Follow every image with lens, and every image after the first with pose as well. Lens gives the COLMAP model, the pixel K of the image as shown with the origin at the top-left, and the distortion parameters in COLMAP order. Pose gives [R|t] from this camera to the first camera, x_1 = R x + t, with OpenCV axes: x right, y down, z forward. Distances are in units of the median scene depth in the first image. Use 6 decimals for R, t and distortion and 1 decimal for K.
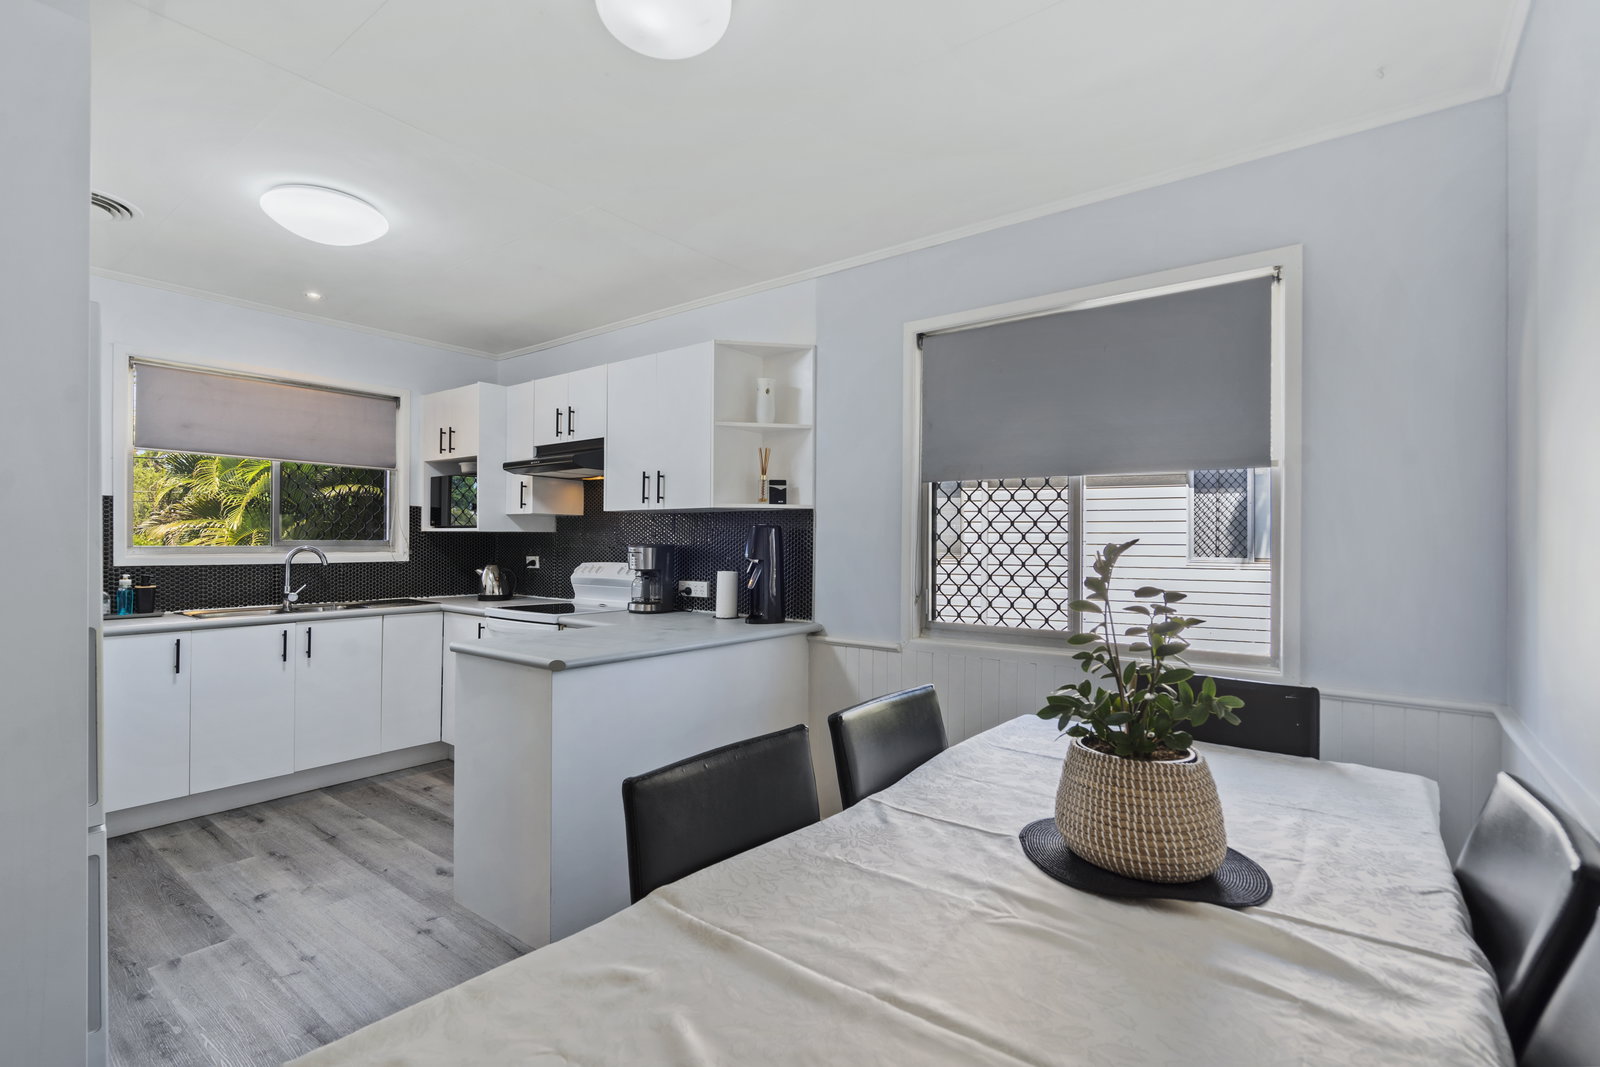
lens RADIAL K [[734.1, 0, 796.1], [0, 734.1, 541.0], [0, 0, 1]] dist [-0.000501, -0.000060]
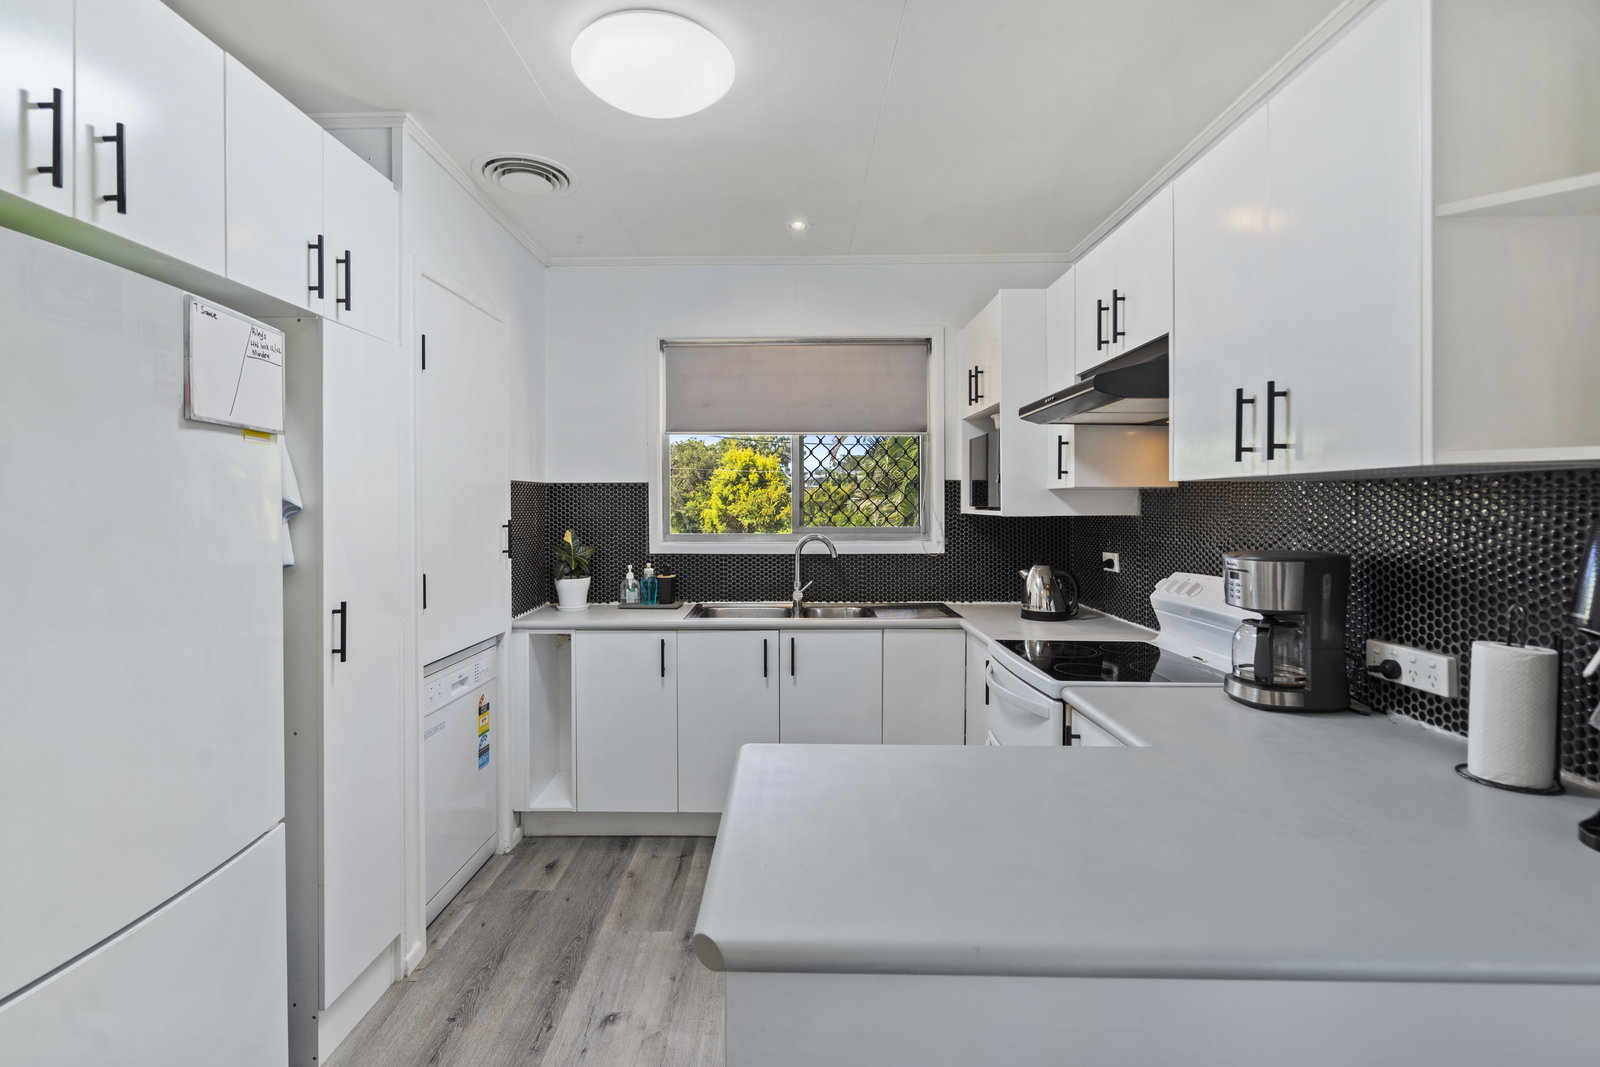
lens RADIAL K [[744.5, 0, 772.5], [0, 744.5, 505.2], [0, 0, 1]] dist [-0.001658, 0.000118]
pose [[0.585097, -0.005303, -0.810946, -0.011907], [0.005191, 0.999983, -0.002793, -0.023885], [0.810947, -0.002576, 0.585114, 0.475013]]
